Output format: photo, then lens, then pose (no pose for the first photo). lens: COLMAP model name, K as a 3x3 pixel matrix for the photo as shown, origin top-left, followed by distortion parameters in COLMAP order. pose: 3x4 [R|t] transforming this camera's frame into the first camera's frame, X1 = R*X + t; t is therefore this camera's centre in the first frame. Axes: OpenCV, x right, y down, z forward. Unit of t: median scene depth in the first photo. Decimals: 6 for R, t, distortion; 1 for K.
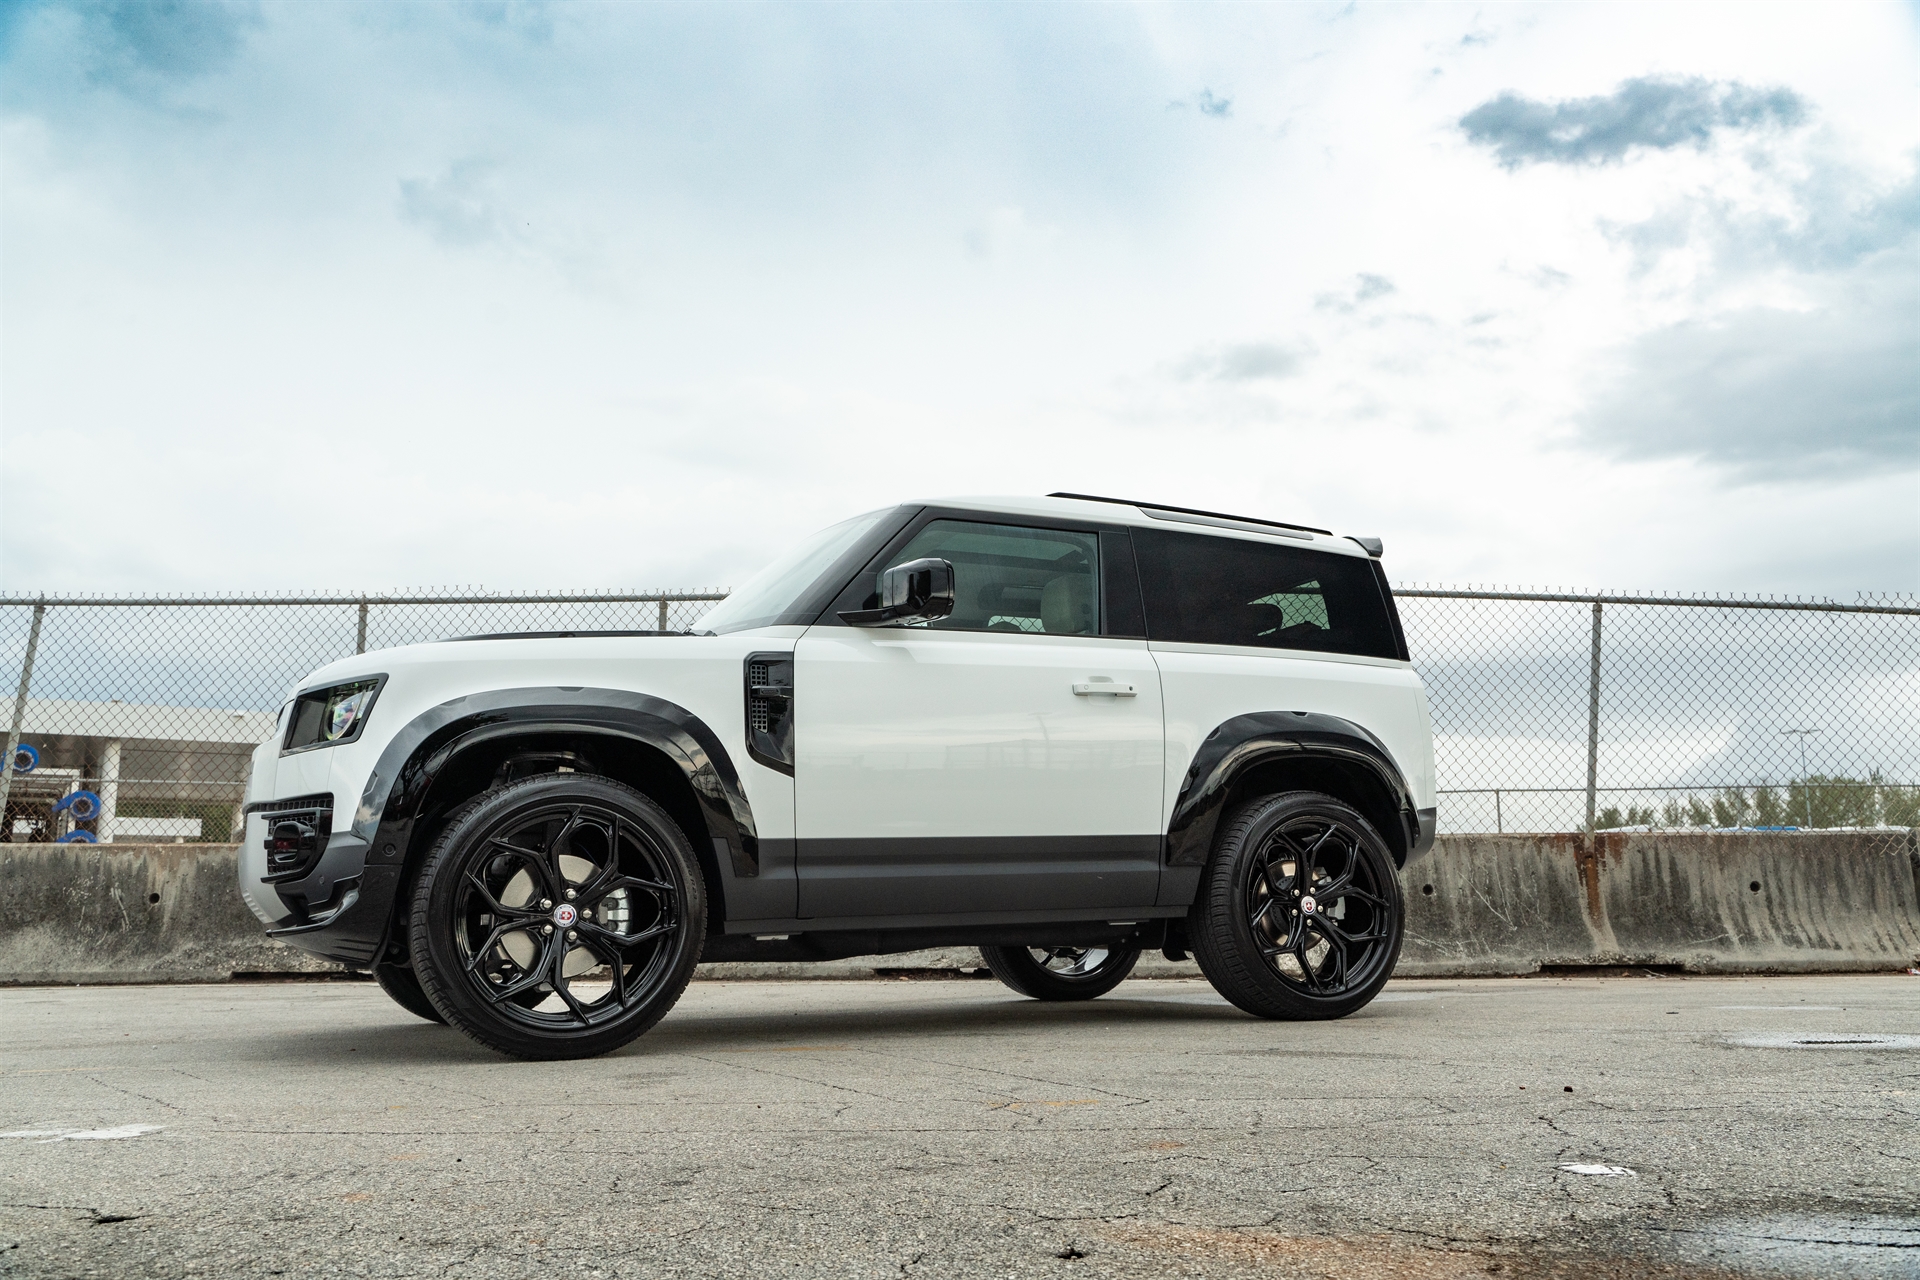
lens RADIAL K [[1602.1, 0, 957.2], [0, 1602.1, 637.9], [0, 0, 1]] dist [-0.002974, -0.004042]
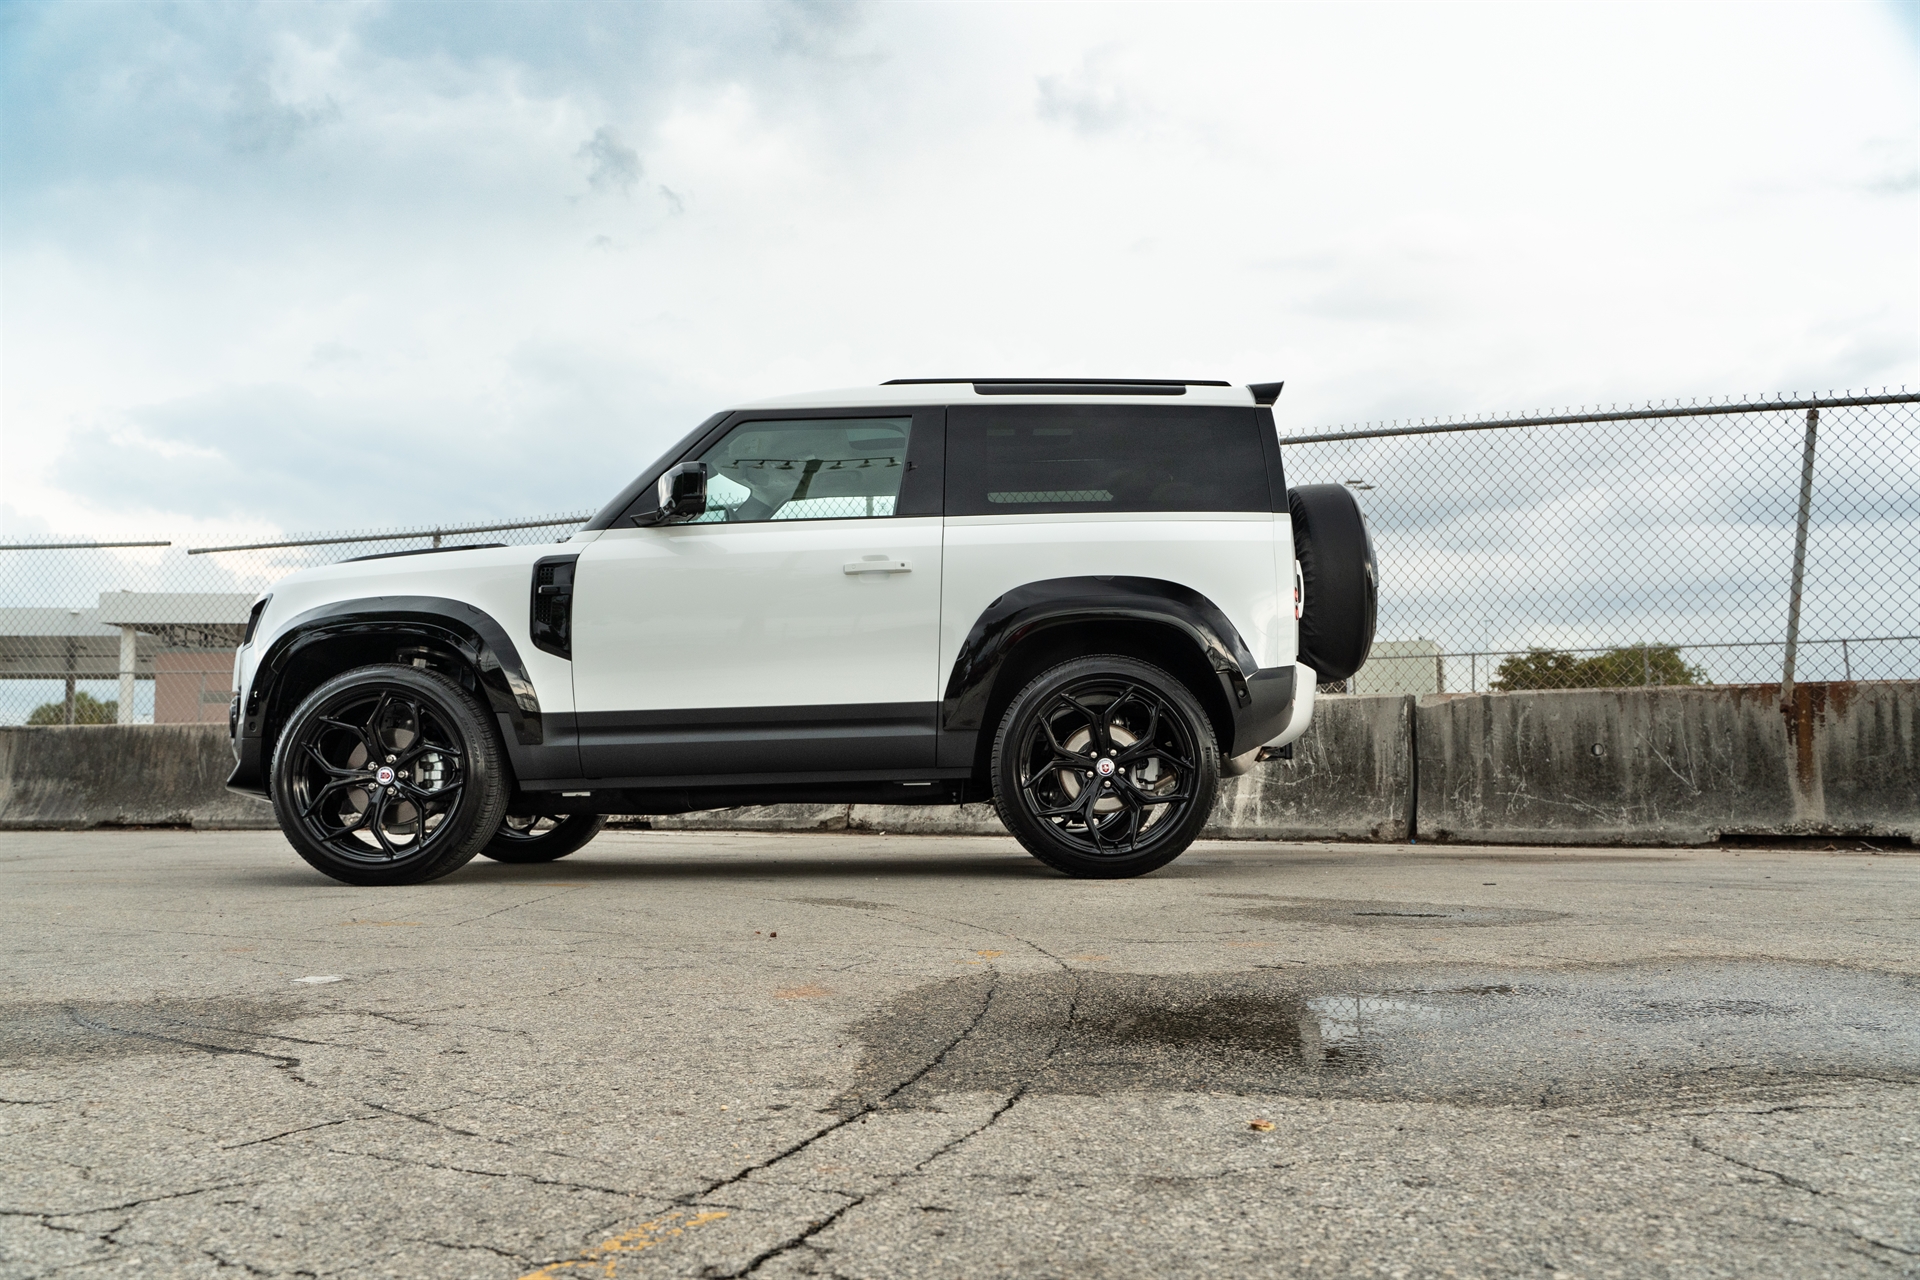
lens RADIAL K [[1602.1, 0, 954.0], [0, 1602.1, 650.5], [0, 0, 1]] dist [-0.002974, -0.004042]
pose [[0.885623, -0.033786, -0.463175, 0.479793], [0.076858, 0.994260, 0.074432, 0.008866], [0.458001, -0.101517, 0.883136, 0.056671]]
